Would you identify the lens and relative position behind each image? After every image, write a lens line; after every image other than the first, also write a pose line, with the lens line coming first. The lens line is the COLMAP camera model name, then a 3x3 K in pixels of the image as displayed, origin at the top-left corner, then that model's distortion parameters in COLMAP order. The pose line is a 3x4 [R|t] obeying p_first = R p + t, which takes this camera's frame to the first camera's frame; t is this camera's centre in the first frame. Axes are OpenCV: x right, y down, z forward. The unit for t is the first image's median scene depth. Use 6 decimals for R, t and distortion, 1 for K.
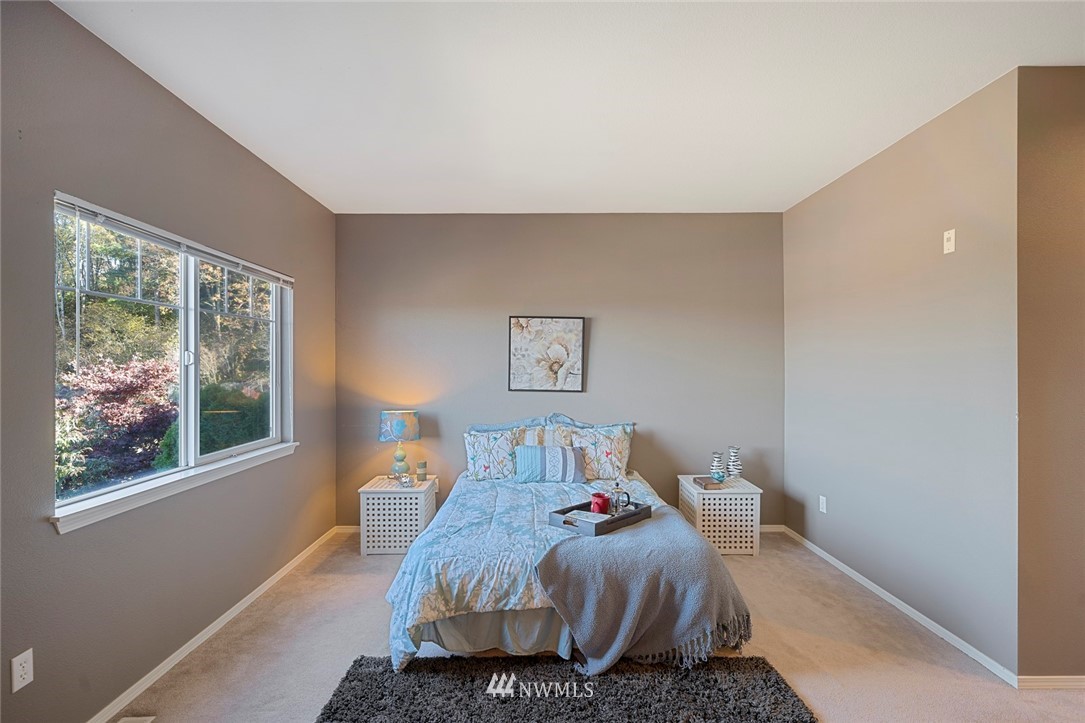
lens RADIAL K [[499.5, 0, 539.6], [0, 499.5, 359.8], [0, 0, 1]] dist [0.001149, 0.001012]
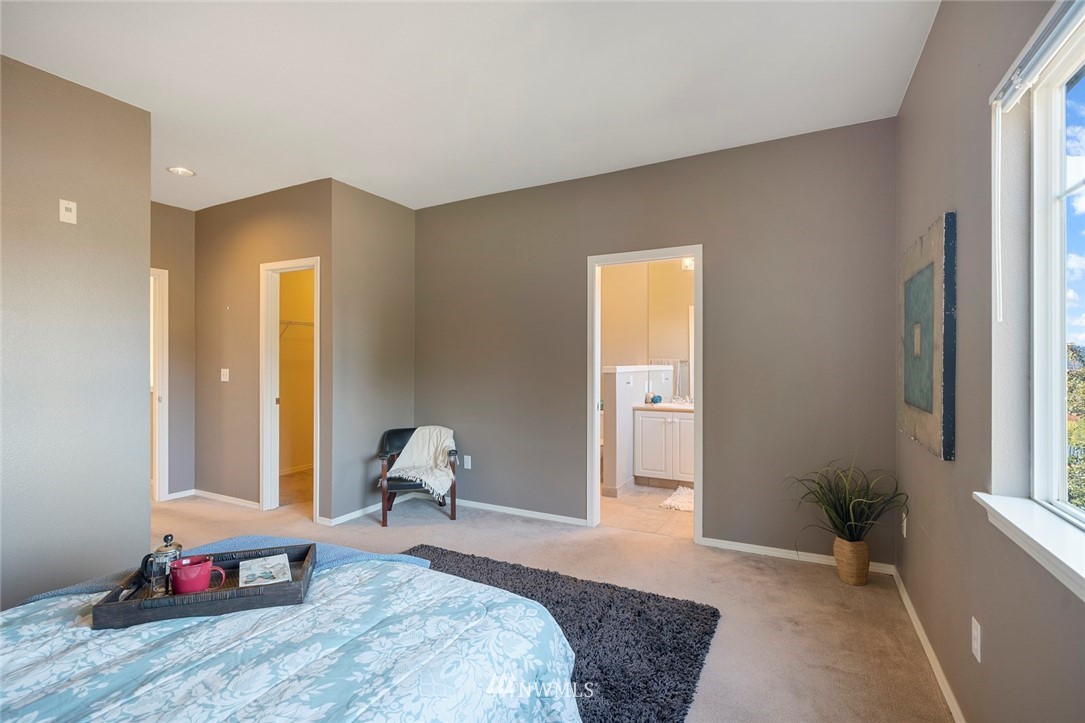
lens RADIAL K [[499.5, 0, 539.6], [0, 499.5, 359.8], [0, 0, 1]] dist [0.001149, 0.001012]
pose [[-0.874318, 0.003273, 0.485342, -0.497483], [-0.002058, 0.999943, -0.010451, 0.070074], [-0.485348, -0.010137, -0.874262, 1.415841]]
